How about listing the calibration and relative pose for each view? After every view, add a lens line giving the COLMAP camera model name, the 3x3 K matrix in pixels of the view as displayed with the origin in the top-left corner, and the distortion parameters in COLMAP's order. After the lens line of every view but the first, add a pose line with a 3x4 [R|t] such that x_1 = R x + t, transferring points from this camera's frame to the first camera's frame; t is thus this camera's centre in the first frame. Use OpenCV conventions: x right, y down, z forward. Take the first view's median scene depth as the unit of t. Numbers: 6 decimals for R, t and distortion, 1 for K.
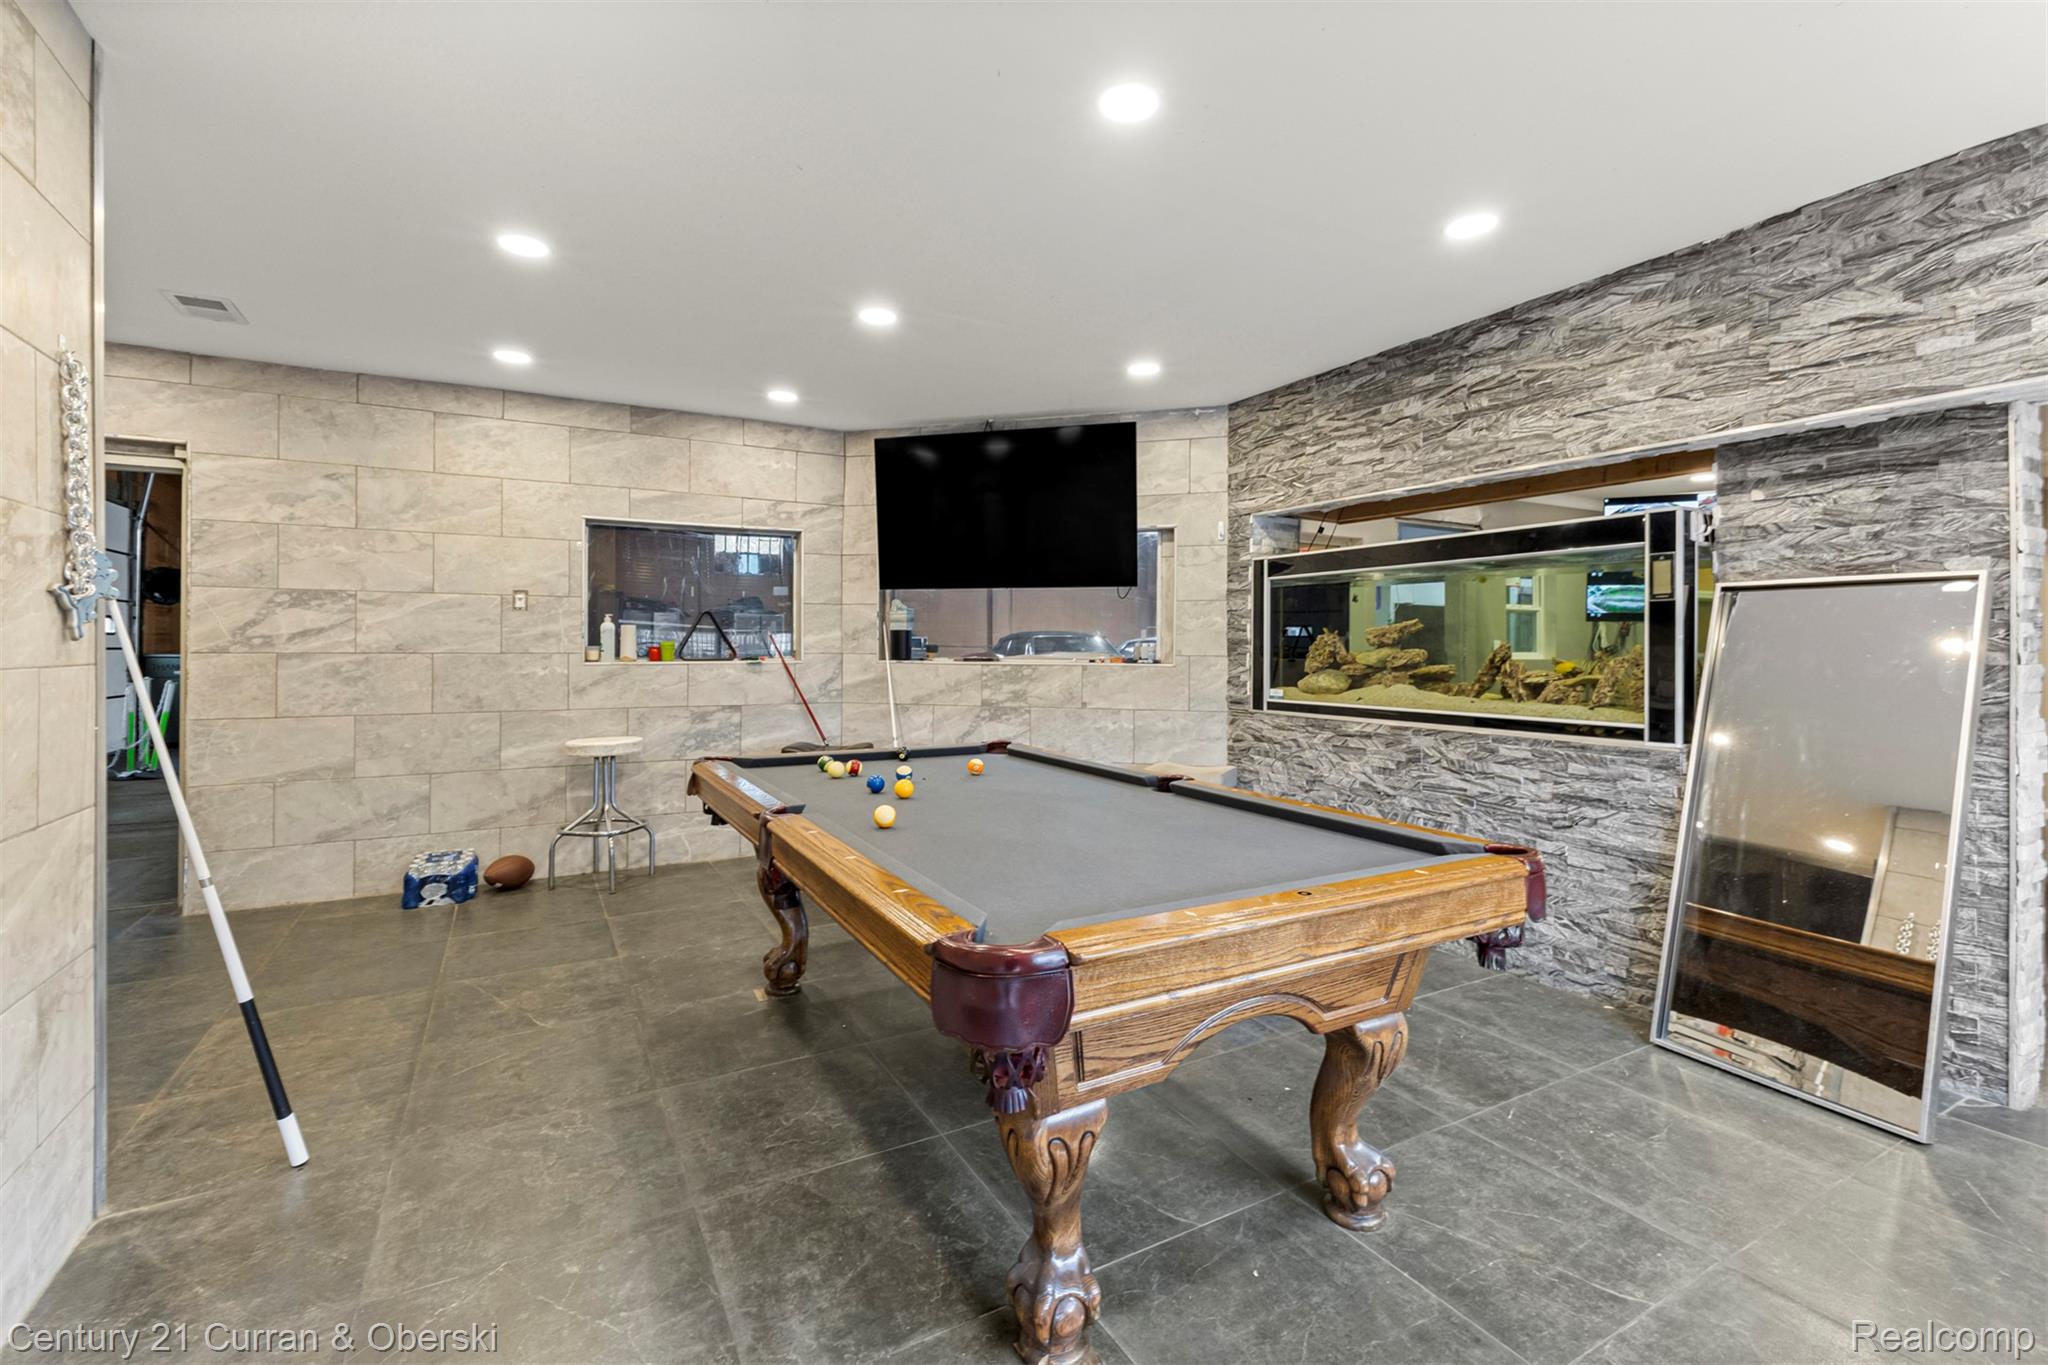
lens RADIAL K [[890.2, 0, 1032.0], [0, 890.2, 645.0], [0, 0, 1]] dist [0.002252, 0.000049]
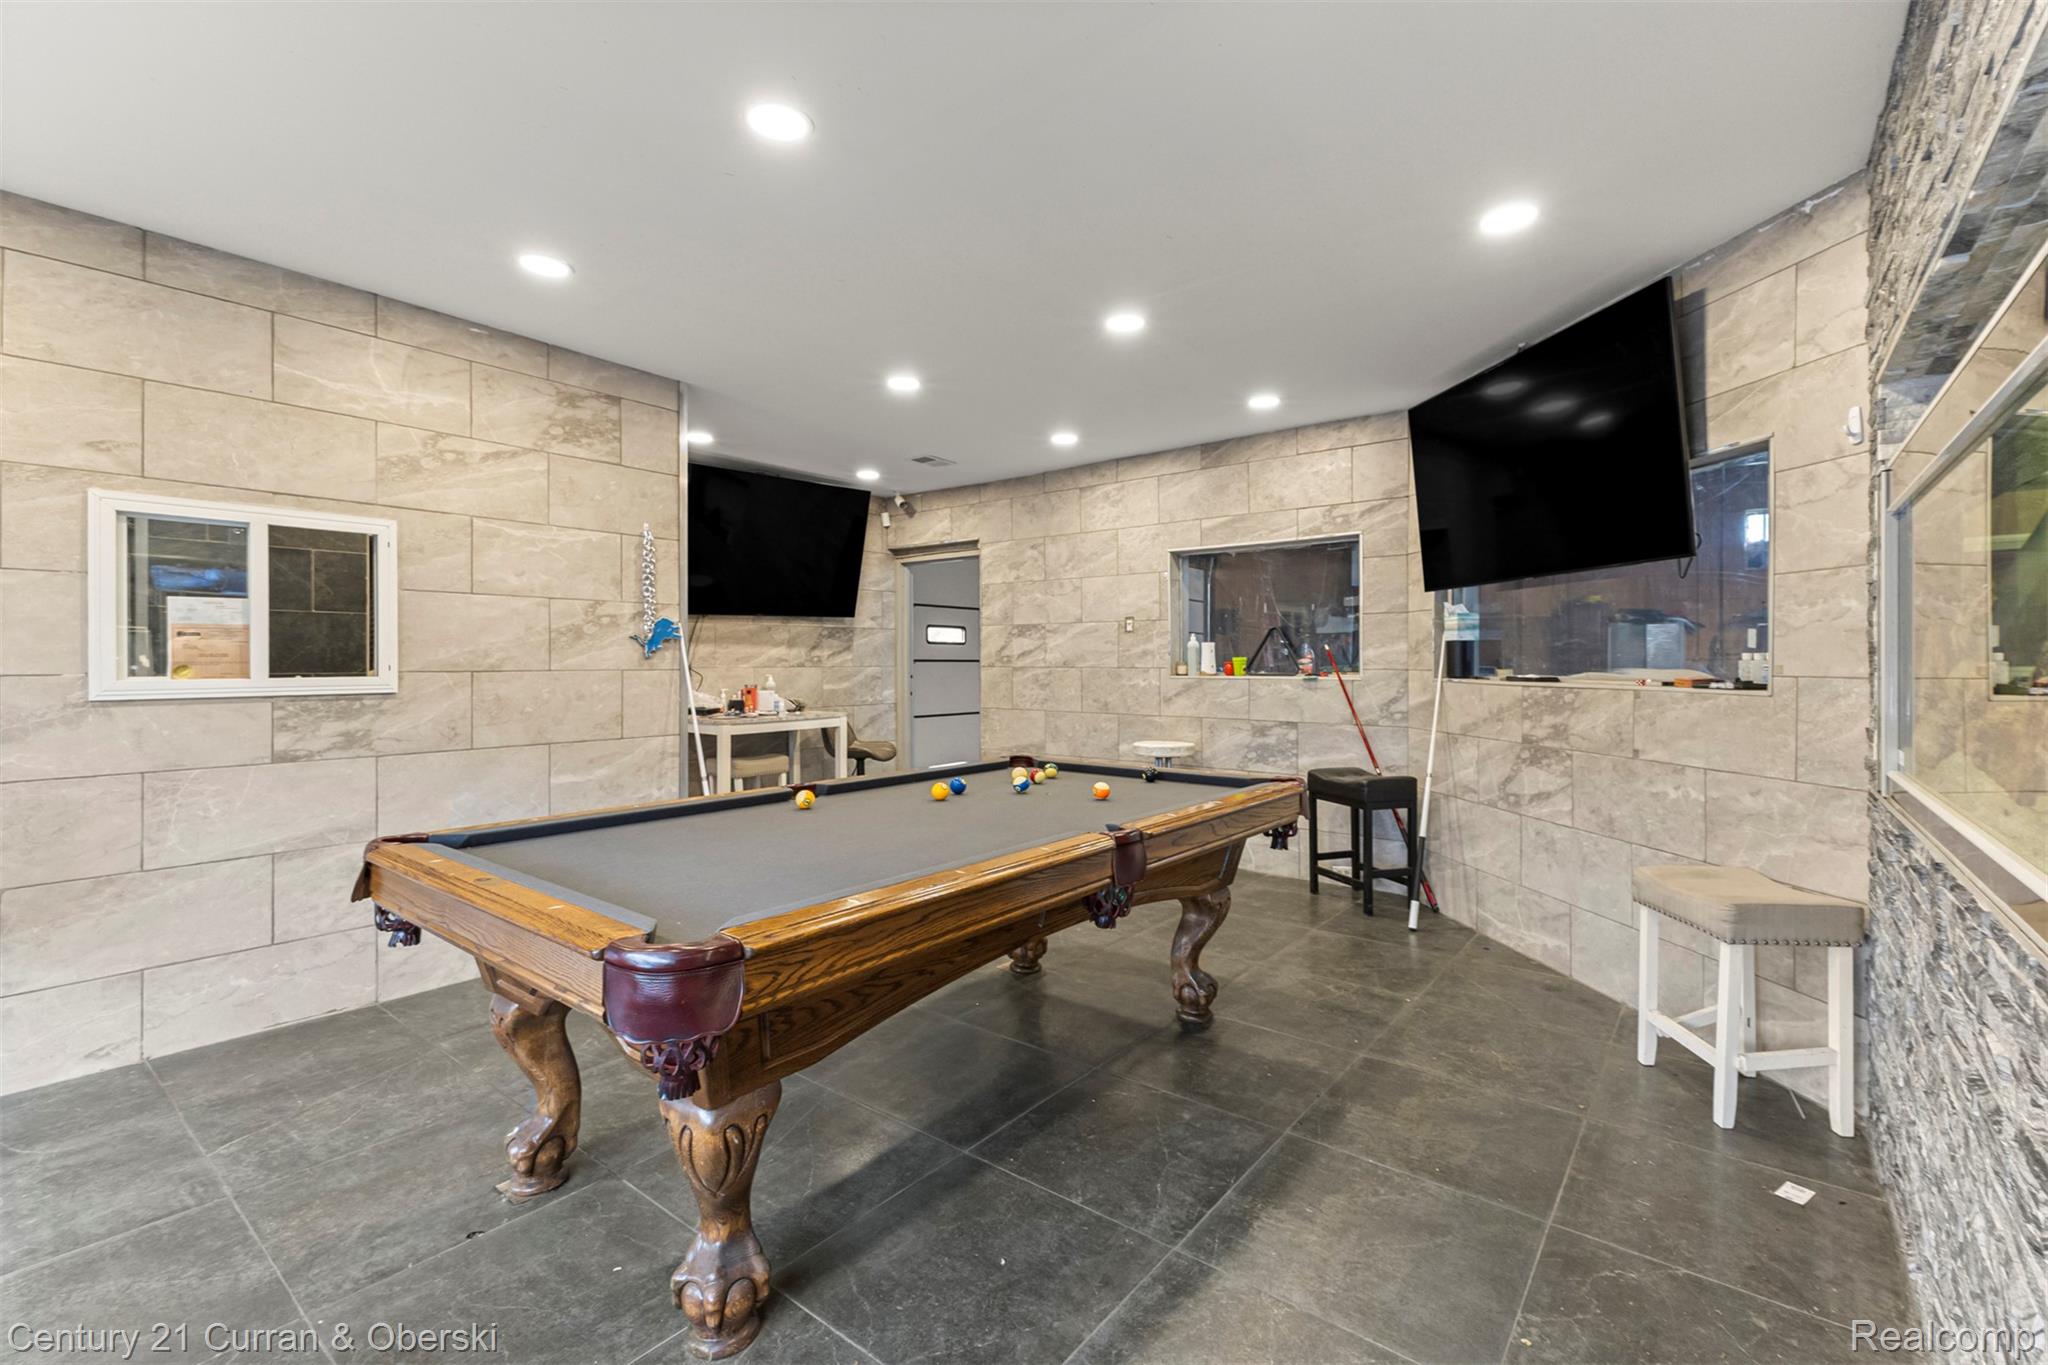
lens RADIAL K [[890.5, 0, 1022.3], [0, 890.5, 656.4], [0, 0, 1]] dist [0.000775, -0.000008]
pose [[0.375484, -0.008922, -0.926786, 0.534431], [0.003717, 0.999960, -0.008121, 0.003100], [0.926821, -0.000396, 0.375502, 0.411905]]
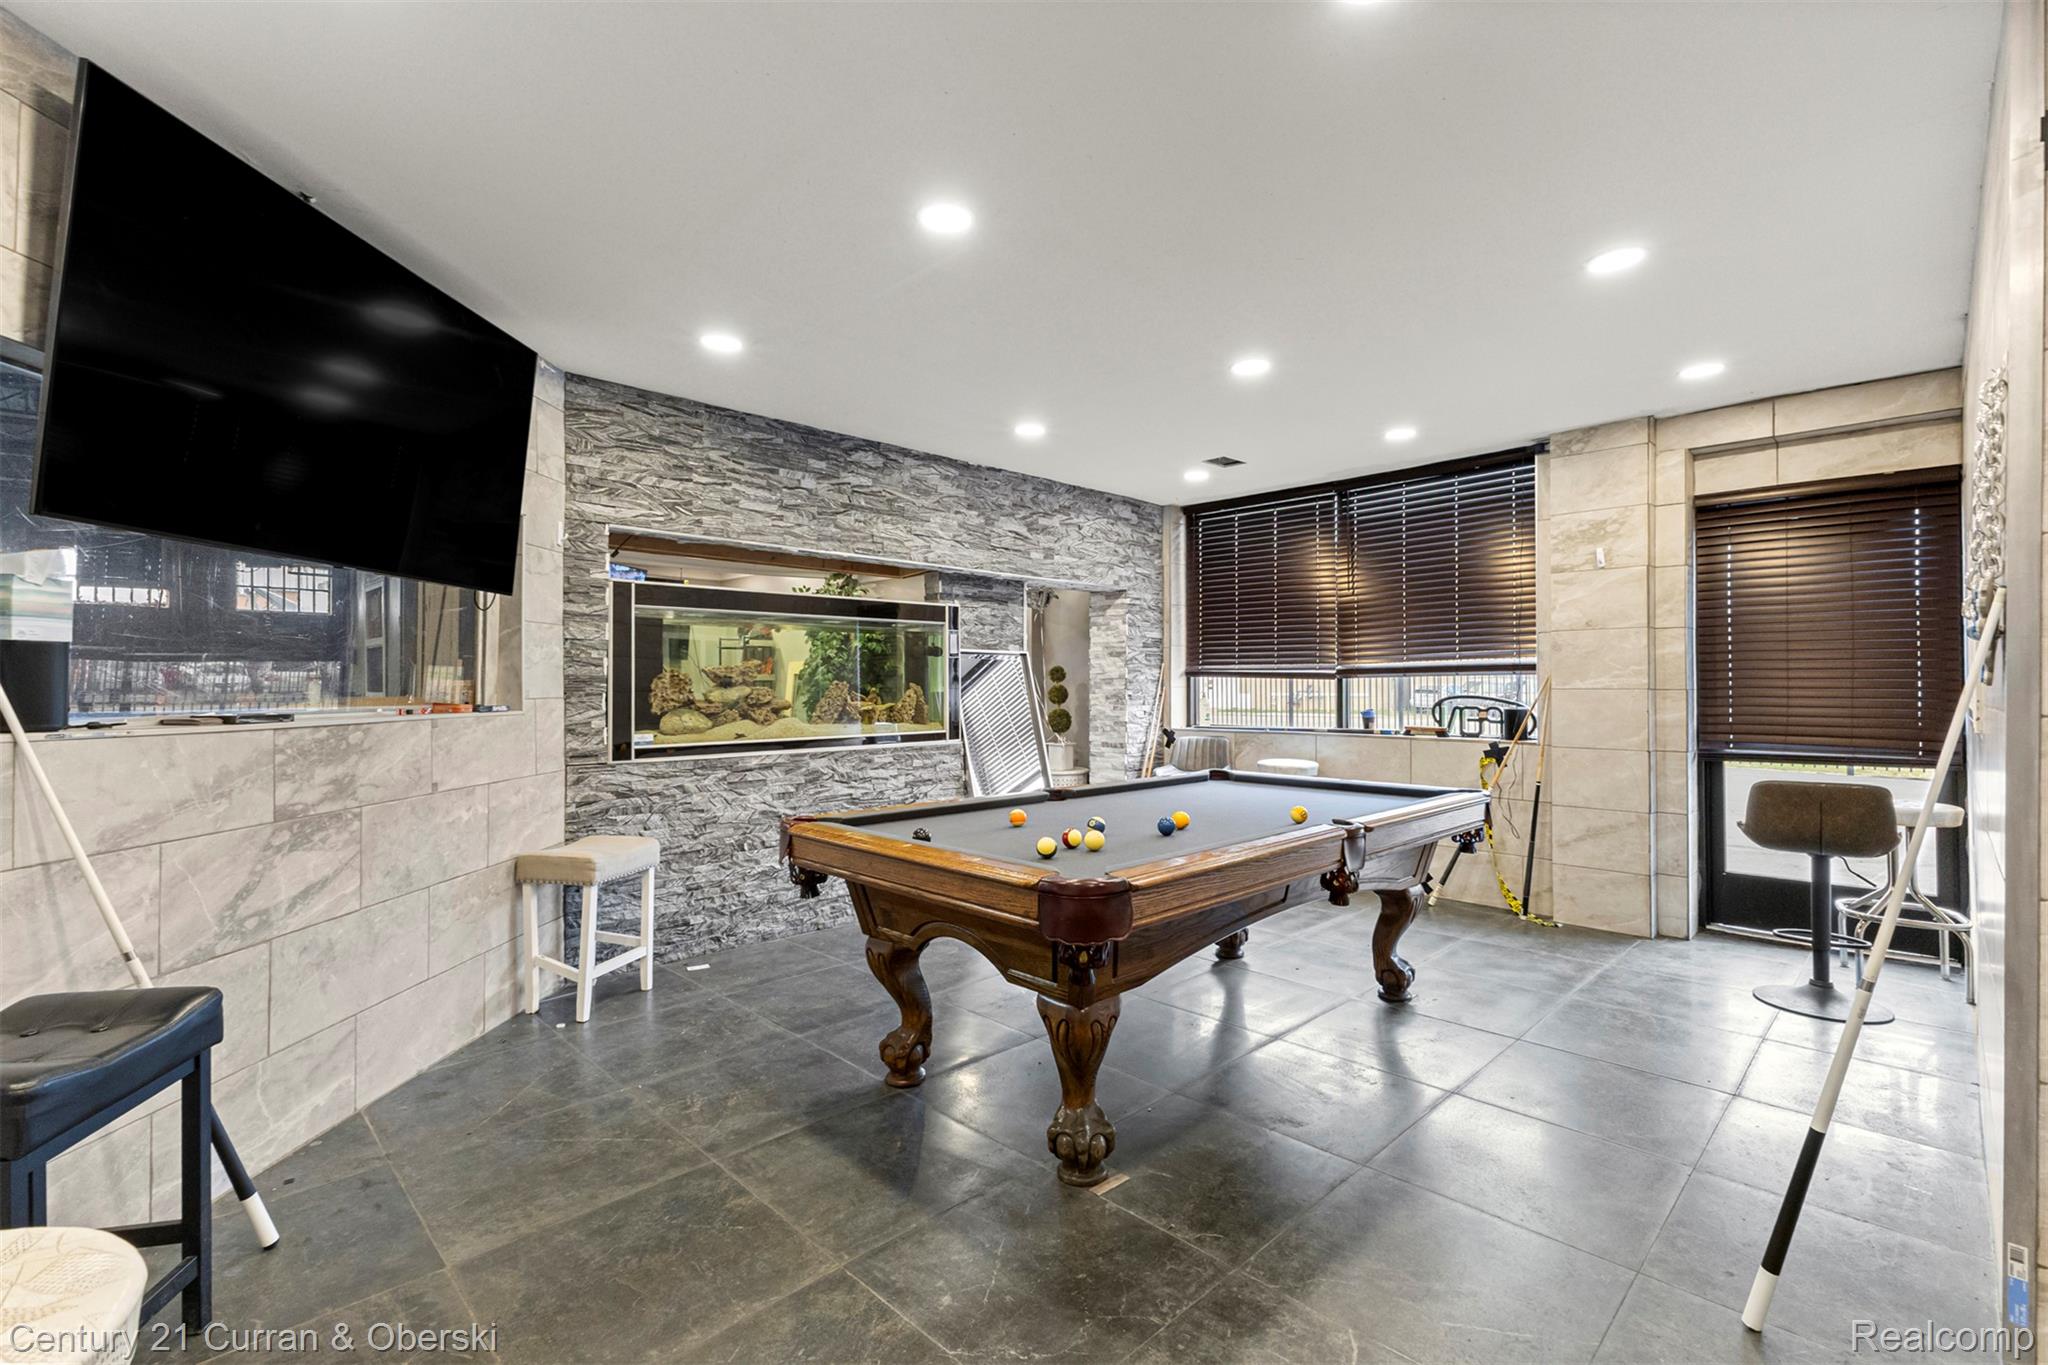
lens RADIAL K [[909.7, 0, 1021.8], [0, 909.7, 676.8], [0, 0, 1]] dist [0.001860, 0.000157]
pose [[-0.255677, 0.003423, 0.966756, -0.688689], [-0.002077, 0.999989, -0.004091, -0.003425], [-0.966760, -0.003054, -0.255667, 0.877463]]
